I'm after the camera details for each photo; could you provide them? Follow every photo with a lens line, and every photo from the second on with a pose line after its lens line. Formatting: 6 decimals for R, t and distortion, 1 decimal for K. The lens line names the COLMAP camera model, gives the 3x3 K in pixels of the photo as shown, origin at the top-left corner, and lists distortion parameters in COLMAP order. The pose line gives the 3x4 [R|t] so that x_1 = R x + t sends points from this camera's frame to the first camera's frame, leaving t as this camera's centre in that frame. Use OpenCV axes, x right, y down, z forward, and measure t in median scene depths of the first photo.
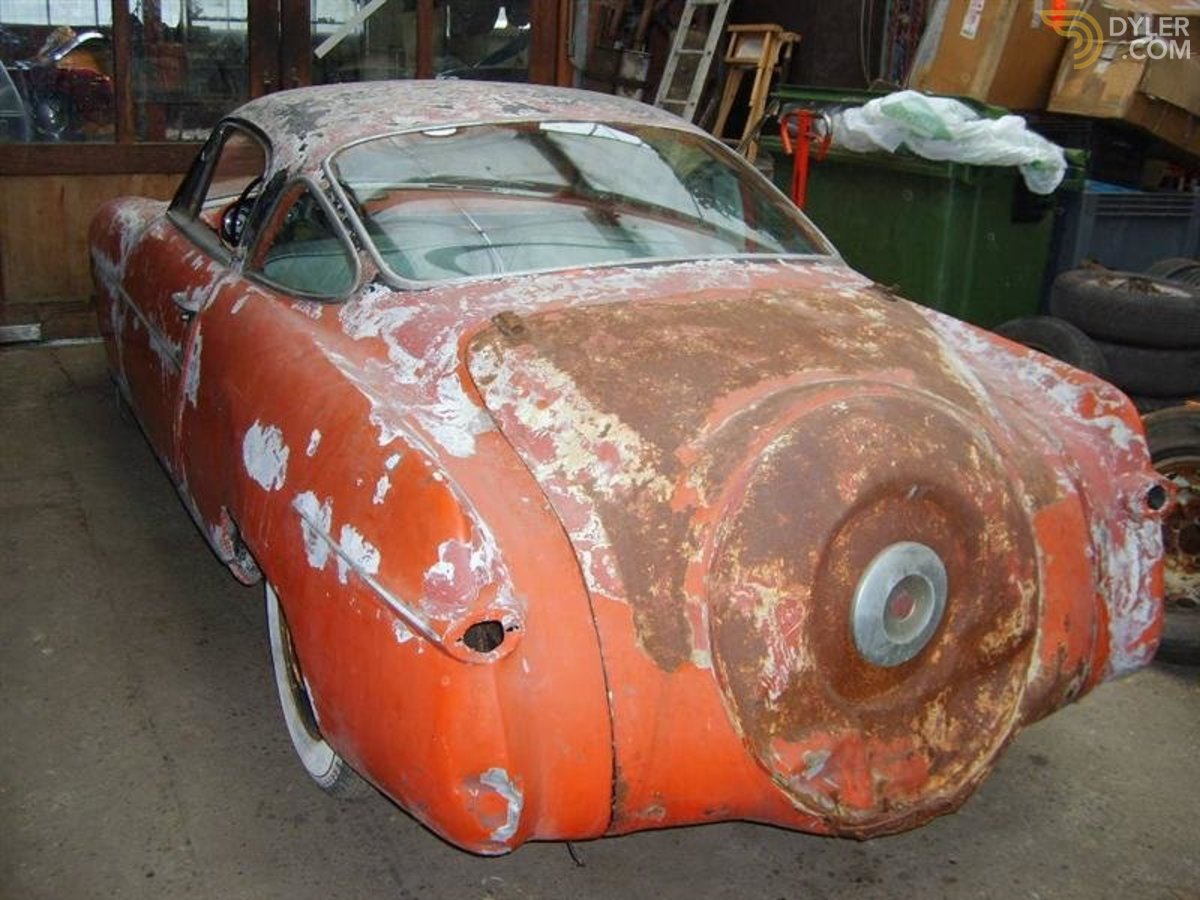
lens RADIAL K [[1260.2, 0, 600.0], [0, 1260.2, 450.0], [0, 0, 1]] dist [-0.149971, 0.167595]
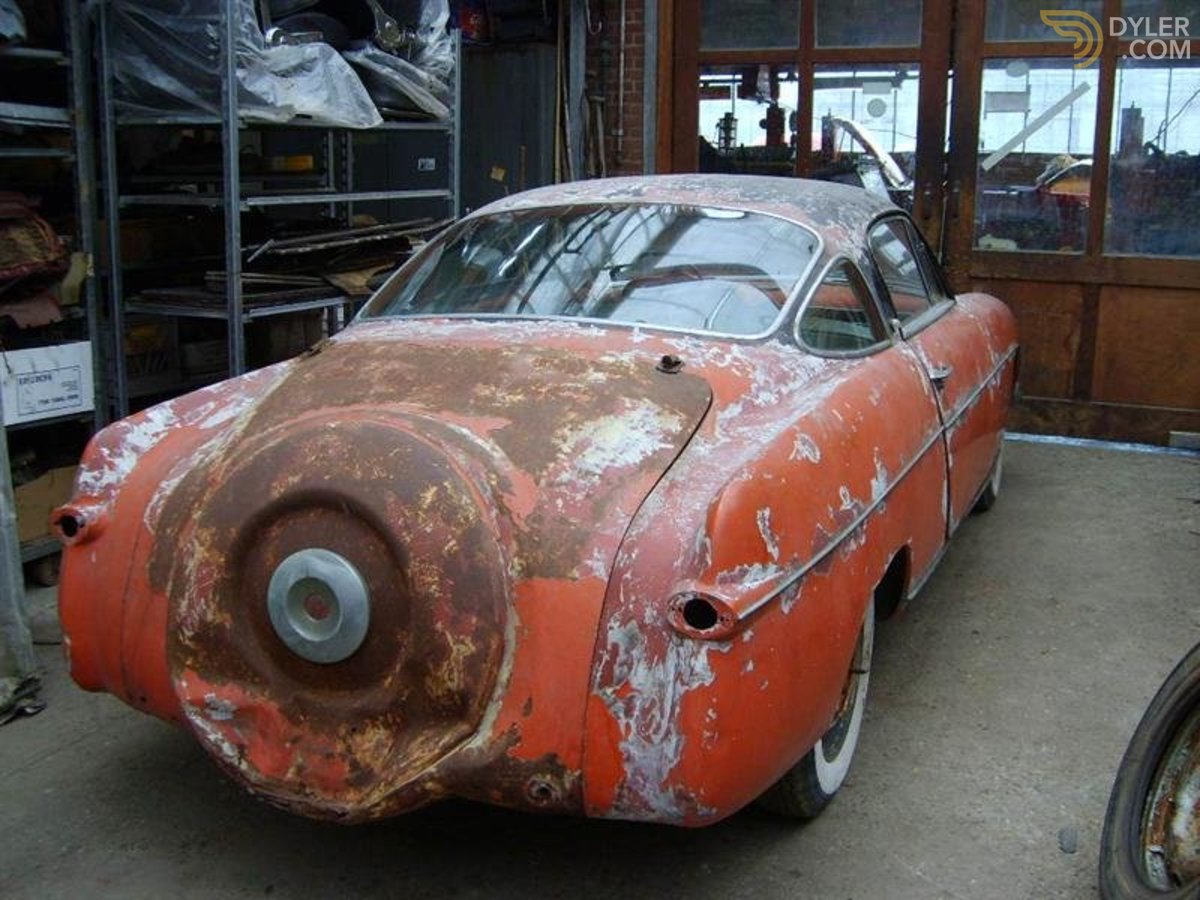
lens RADIAL K [[1260.2, 0, 600.0], [0, 1260.2, 450.0], [0, 0, 1]] dist [-0.149971, 0.167595]
pose [[0.619985, 0.133967, -0.773092, 1.166216], [-0.215613, 0.976472, -0.003701, -0.057336], [0.754407, 0.168983, 0.634283, 0.439044]]
